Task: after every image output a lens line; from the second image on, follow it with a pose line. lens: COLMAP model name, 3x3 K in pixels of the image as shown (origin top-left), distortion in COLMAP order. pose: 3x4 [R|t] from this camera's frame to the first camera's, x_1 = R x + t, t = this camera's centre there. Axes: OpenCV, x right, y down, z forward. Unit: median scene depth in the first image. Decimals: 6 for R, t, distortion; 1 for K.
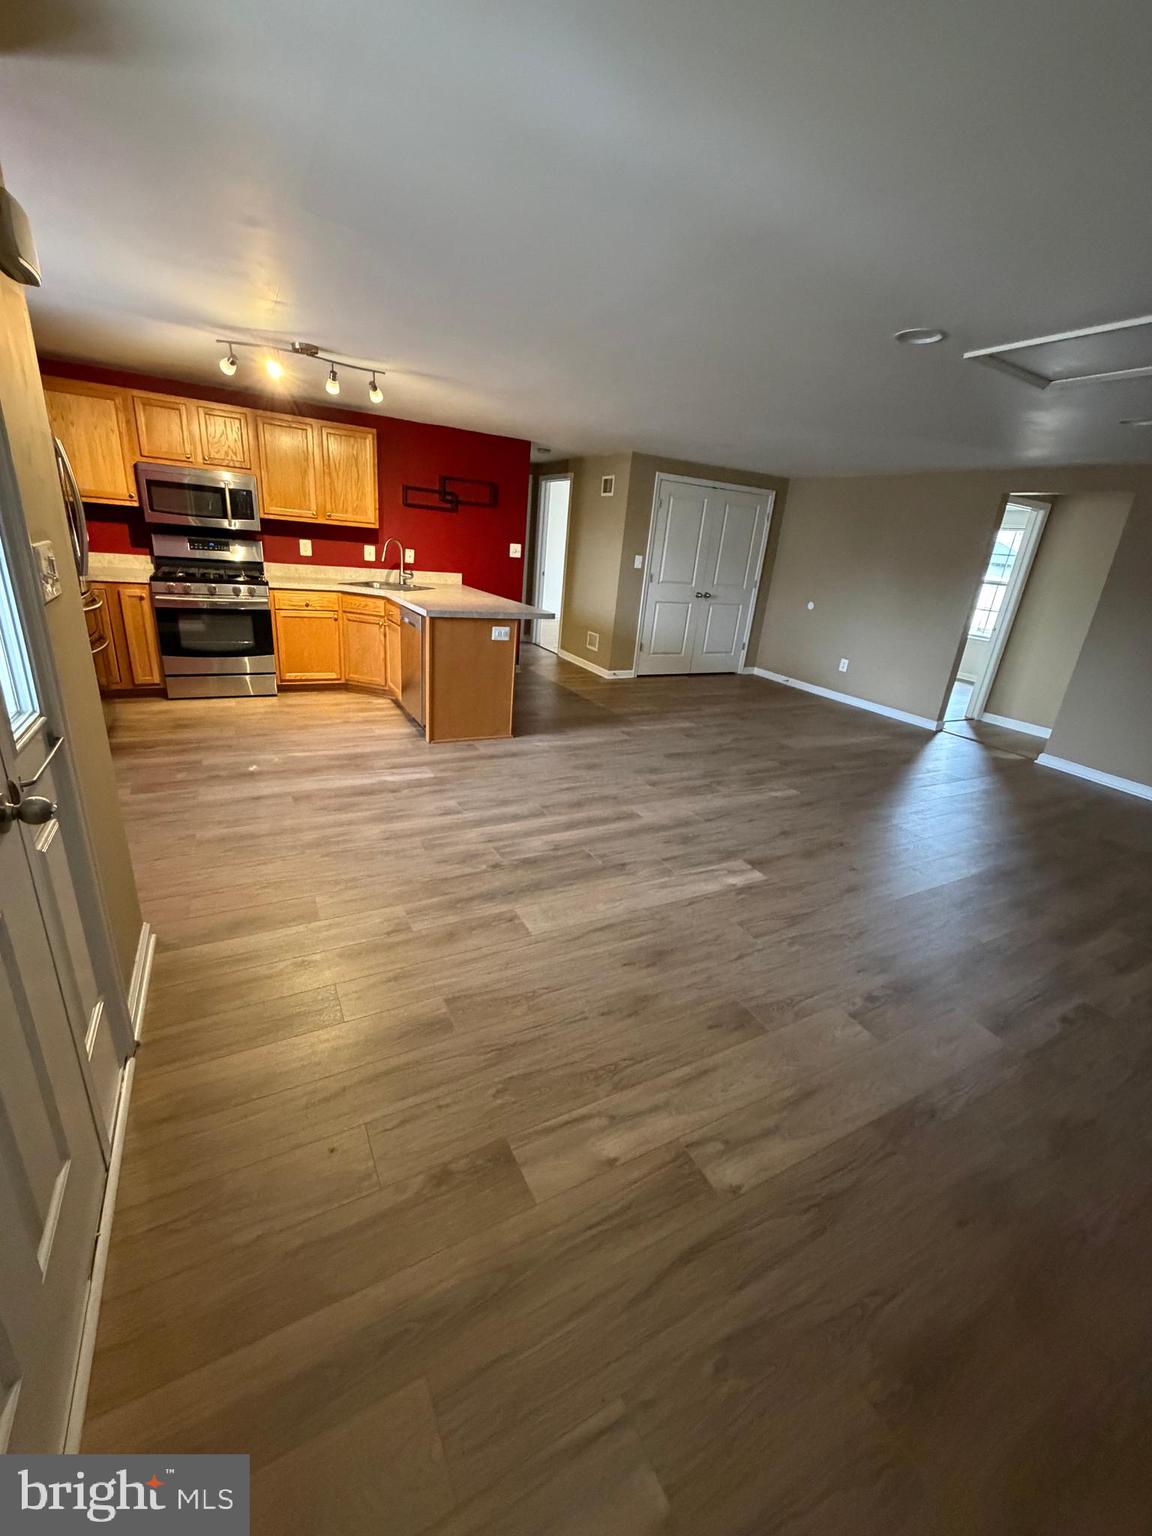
lens RADIAL K [[614.5, 0, 581.7], [0, 614.5, 762.7], [0, 0, 1]] dist [0.001111, 0.000095]
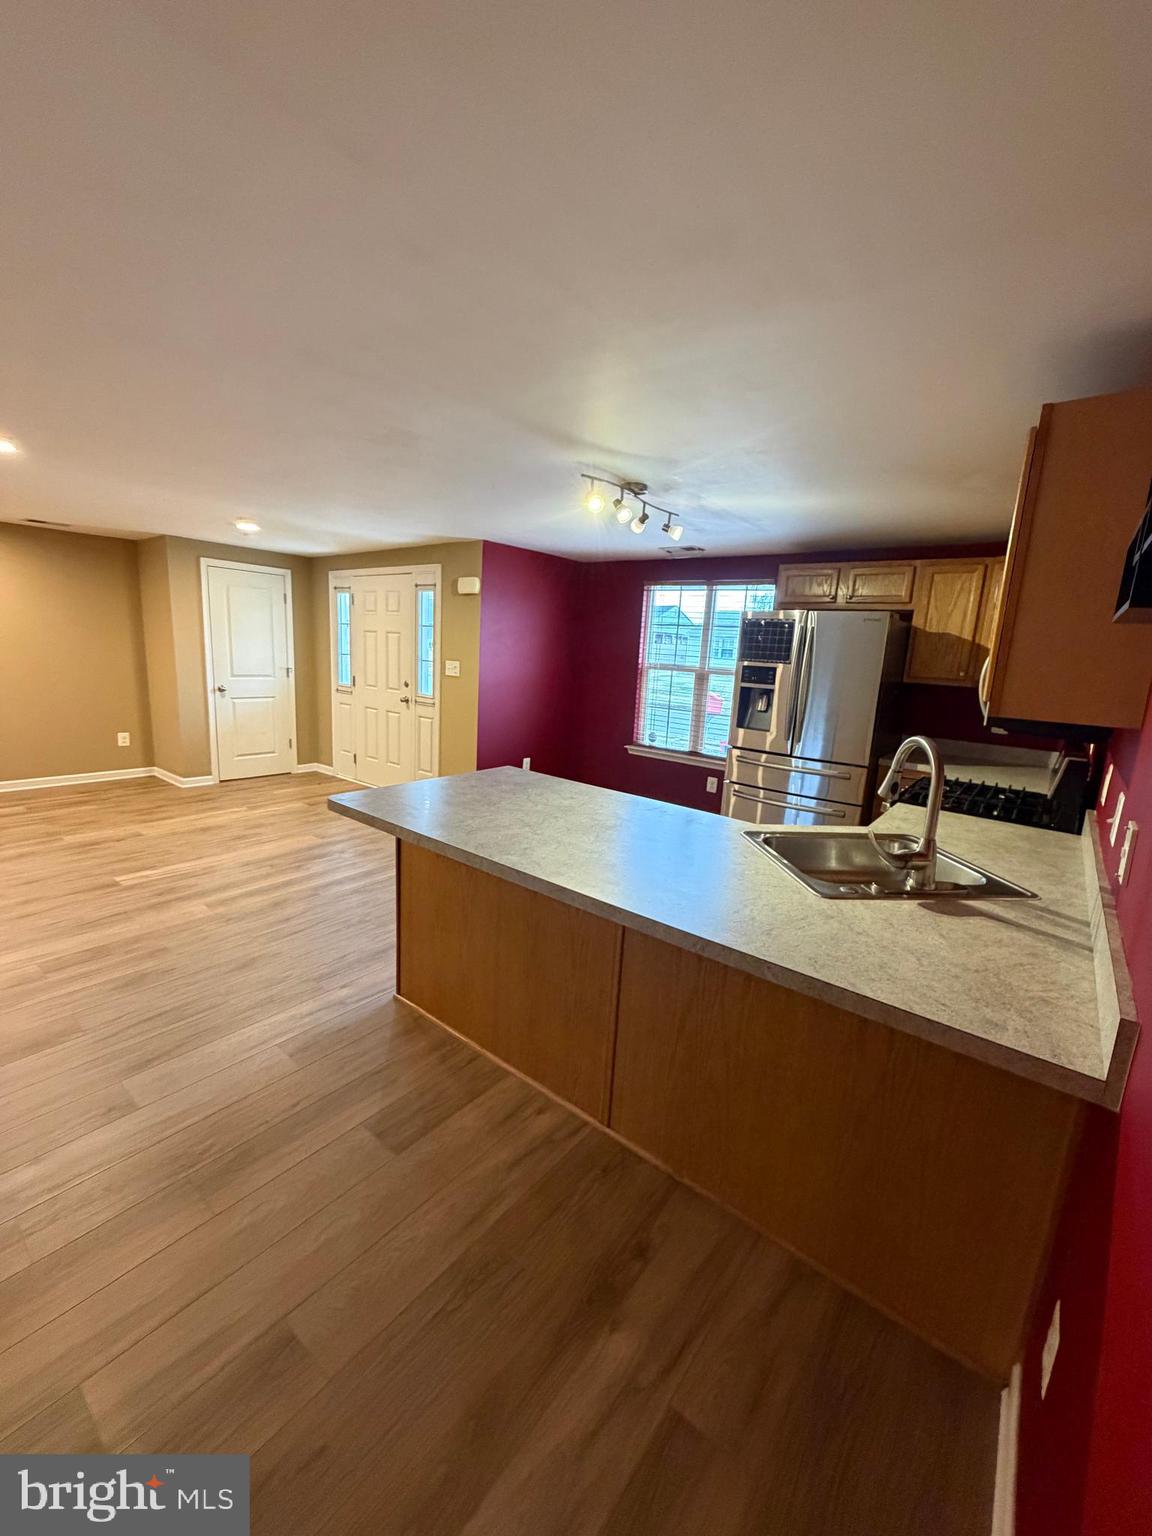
lens RADIAL K [[613.5, 0, 578.9], [0, 613.5, 765.8], [0, 0, 1]] dist [0.000882, 0.000213]
pose [[-0.909674, -0.060205, -0.410936, -0.030371], [-0.260503, 0.853319, 0.451647, -0.746593], [0.323468, 0.517901, -0.791926, 1.992460]]
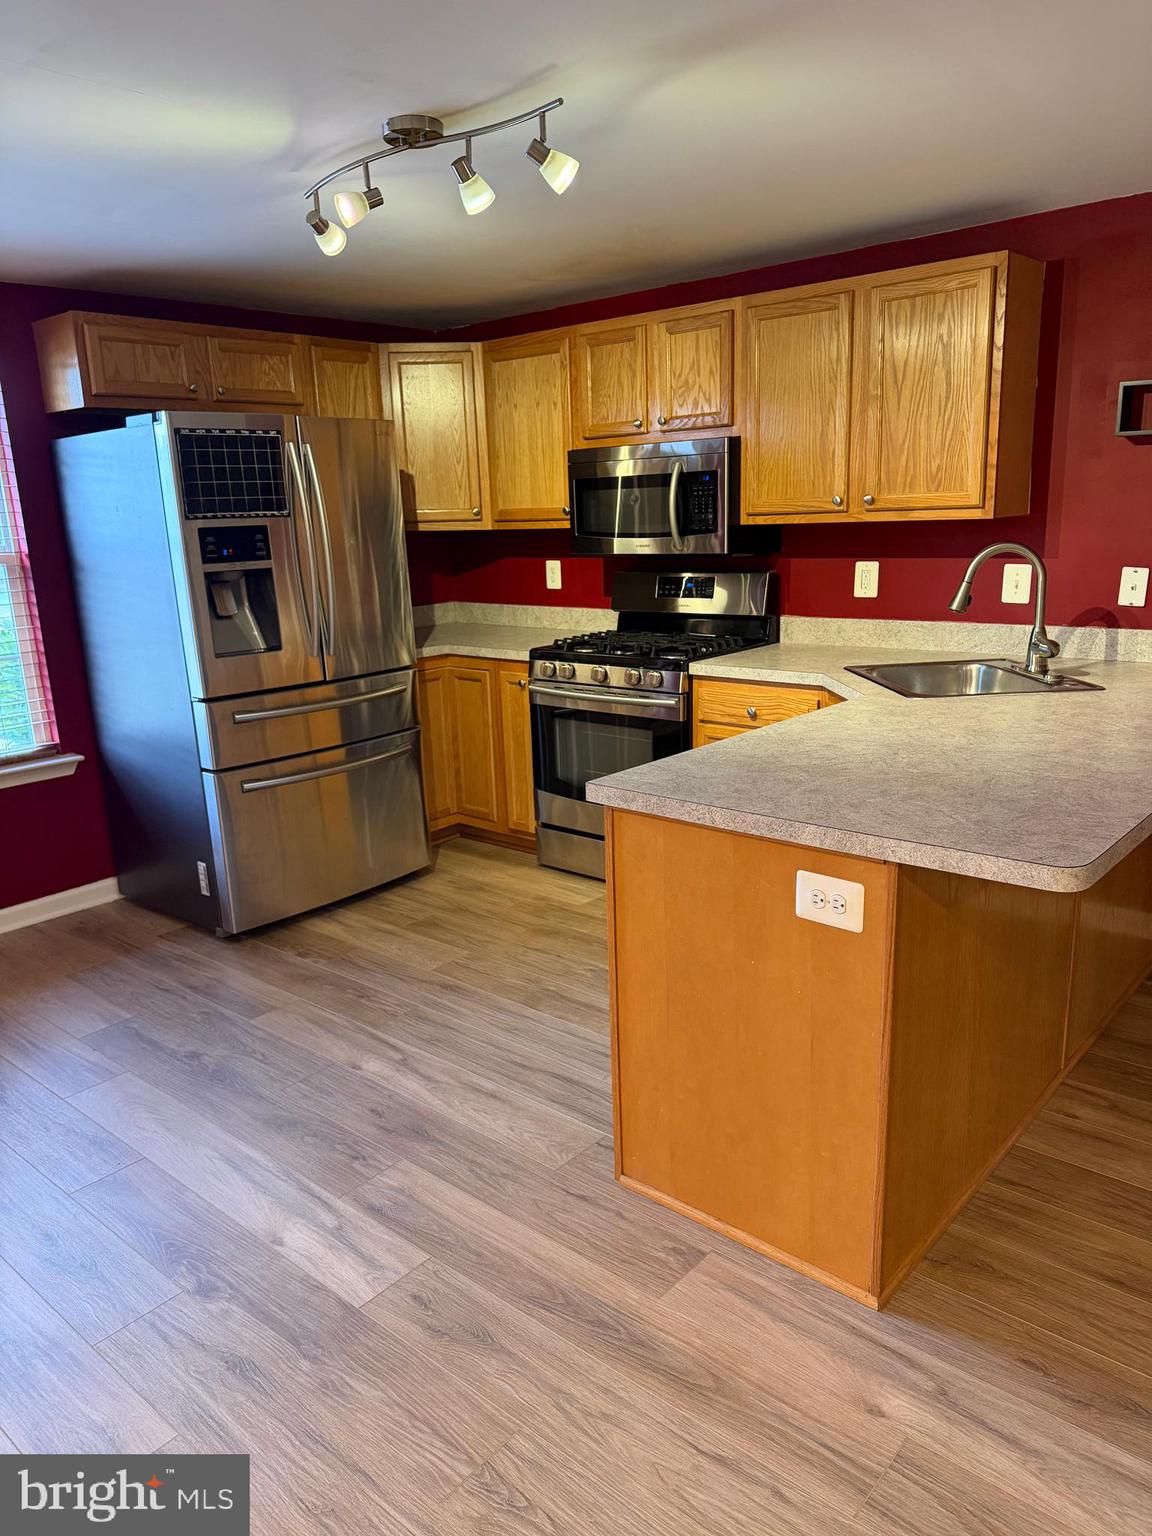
lens RADIAL K [[1062.3, 0, 577.3], [0, 1062.3, 775.5], [0, 0, 1]] dist [0.168718, -0.319255]
pose [[0.346514, 0.132043, -0.928705, 0.320432], [-0.255167, 0.965978, 0.042135, -0.337790], [0.902672, 0.222375, 0.368418, 0.975418]]
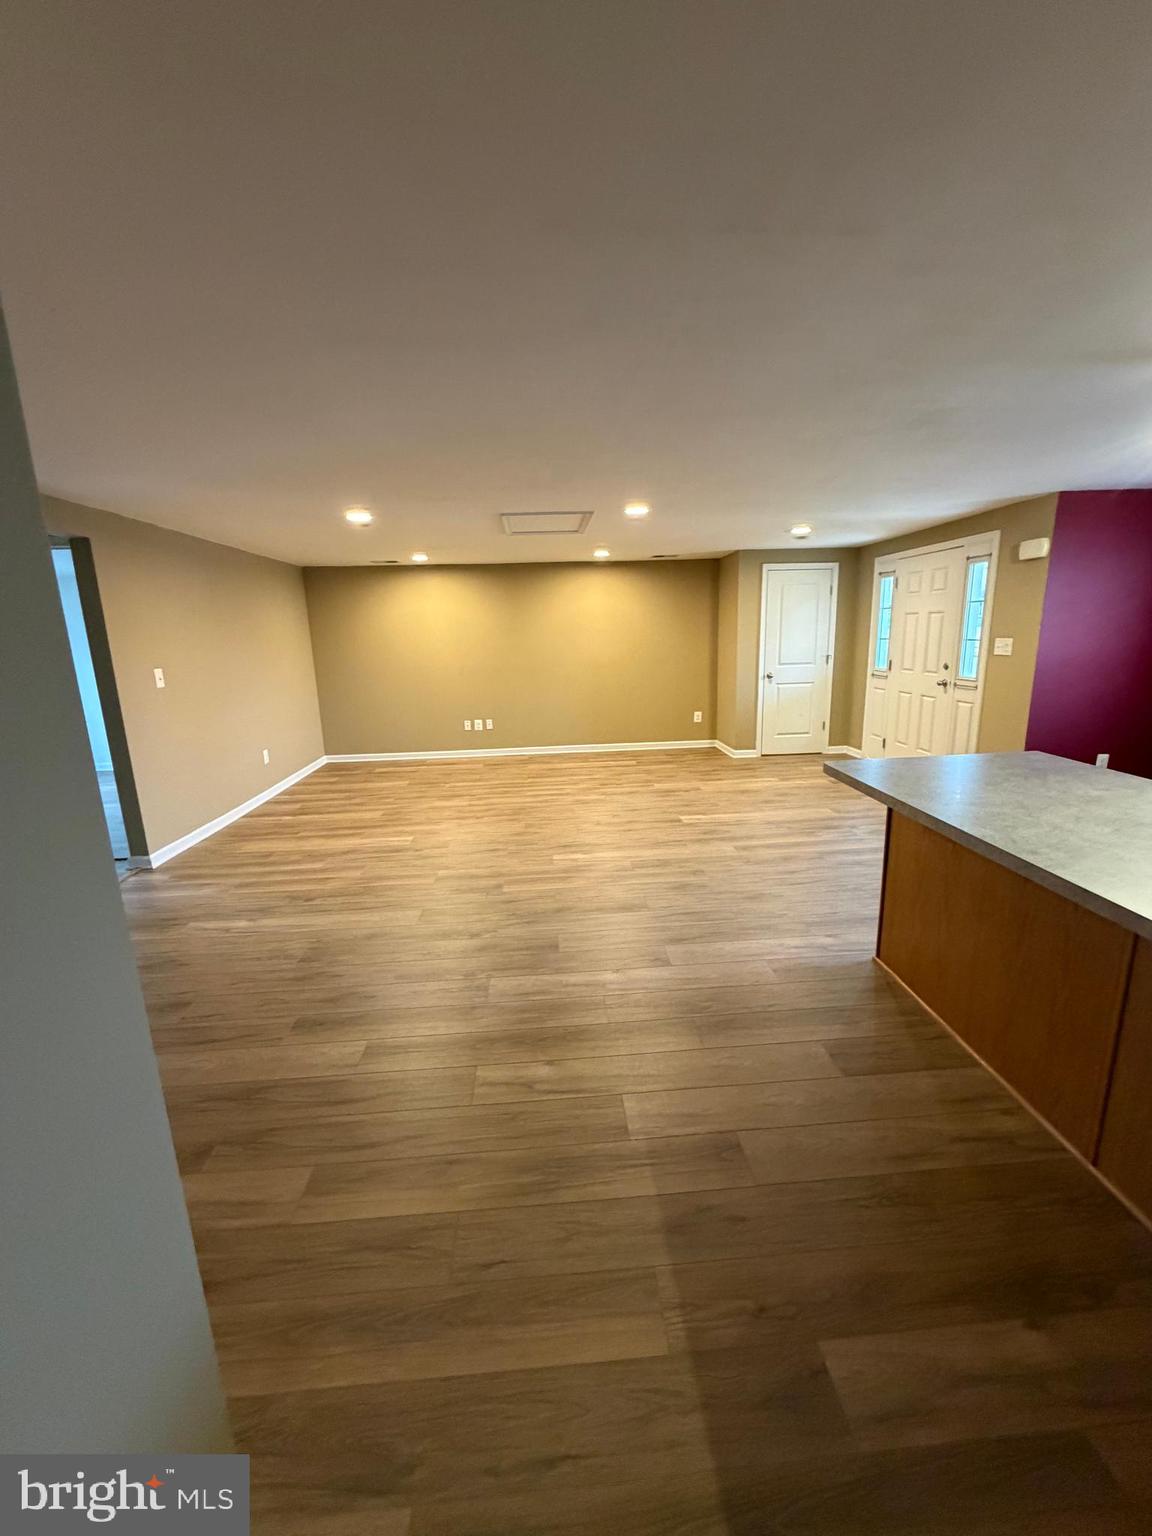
lens RADIAL K [[613.5, 0, 578.9], [0, 613.5, 765.8], [0, 0, 1]] dist [0.000882, 0.000213]
pose [[-0.906703, -0.148600, 0.394724, -0.085402], [0.097237, 0.837017, 0.538467, -0.785692], [-0.410407, 0.526612, -0.744477, 2.096724]]
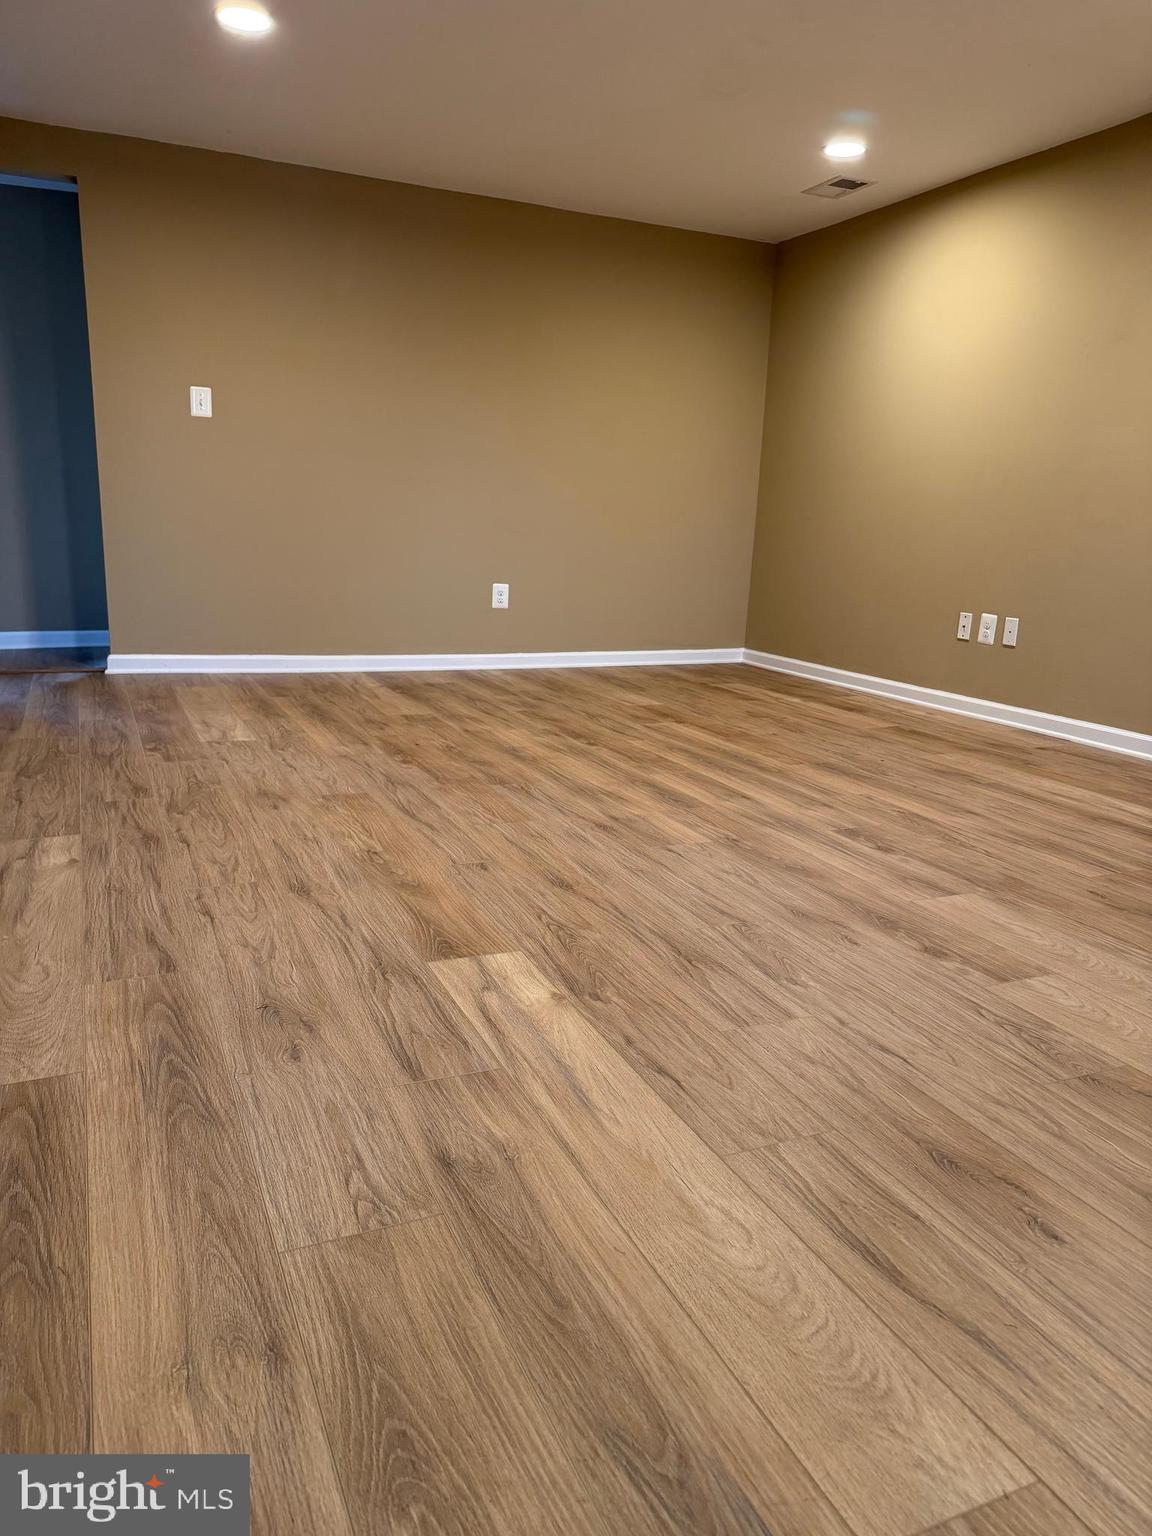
lens RADIAL K [[1077.2, 0, 580.2], [0, 1077.2, 766.1], [0, 0, 1]] dist [0.084302, -0.095546]
pose [[0.077754, -0.303679, 0.949596, -0.286534], [0.315230, 0.911103, 0.265558, -0.082731], [-0.945825, 0.278693, 0.166571, 0.747956]]
